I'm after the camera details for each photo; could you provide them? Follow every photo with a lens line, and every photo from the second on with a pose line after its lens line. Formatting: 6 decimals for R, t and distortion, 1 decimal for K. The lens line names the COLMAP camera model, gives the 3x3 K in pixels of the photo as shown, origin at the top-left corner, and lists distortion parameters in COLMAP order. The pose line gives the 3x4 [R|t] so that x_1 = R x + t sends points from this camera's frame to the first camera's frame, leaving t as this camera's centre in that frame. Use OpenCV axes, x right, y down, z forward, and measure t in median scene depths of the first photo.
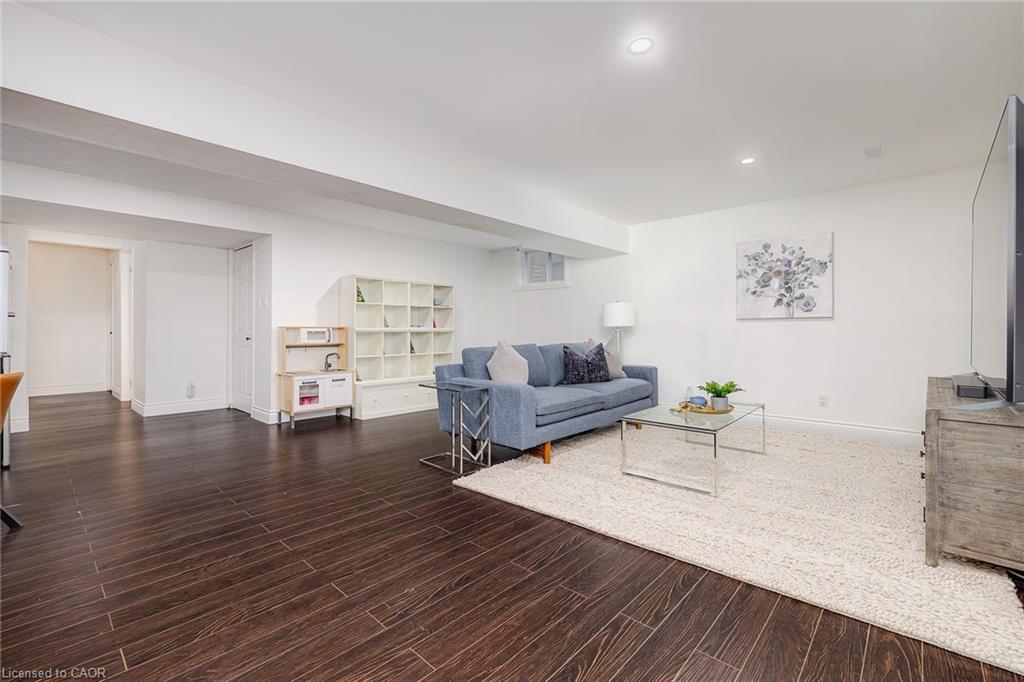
lens RADIAL K [[444.2, 0, 510.9], [0, 444.2, 335.4], [0, 0, 1]] dist [-0.002728, -0.000344]
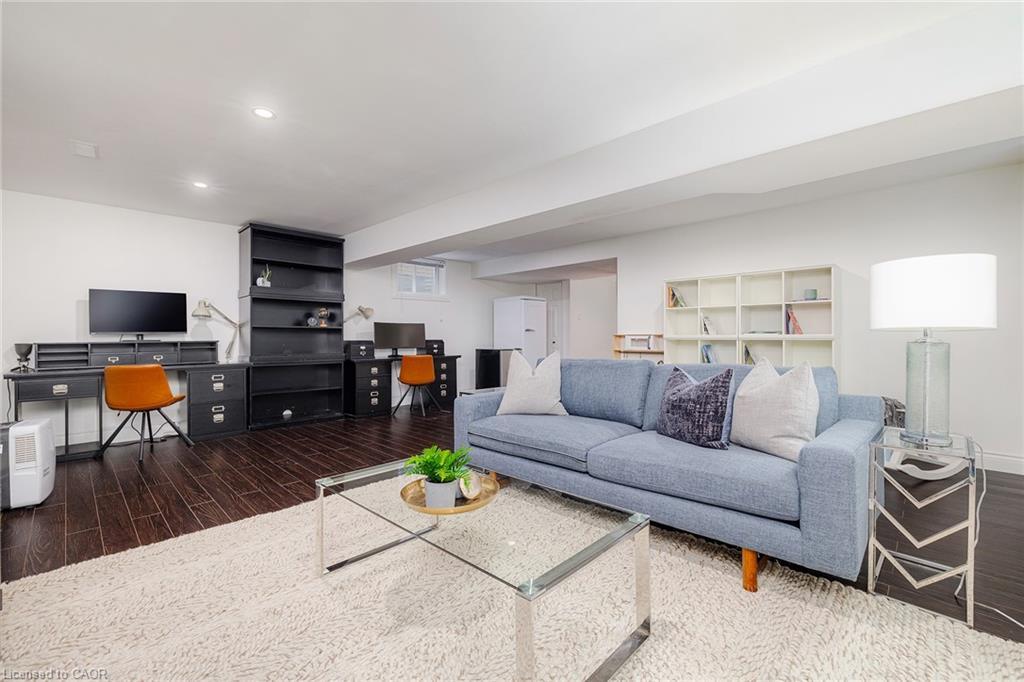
lens RADIAL K [[444.2, 0, 511.0], [0, 444.2, 339.2], [0, 0, 1]] dist [-0.002728, -0.000344]
pose [[-0.042426, 0.007633, -0.999070, 0.659521], [-0.005473, 0.999954, 0.007873, -0.014861], [0.999085, 0.005802, -0.042383, 0.757582]]
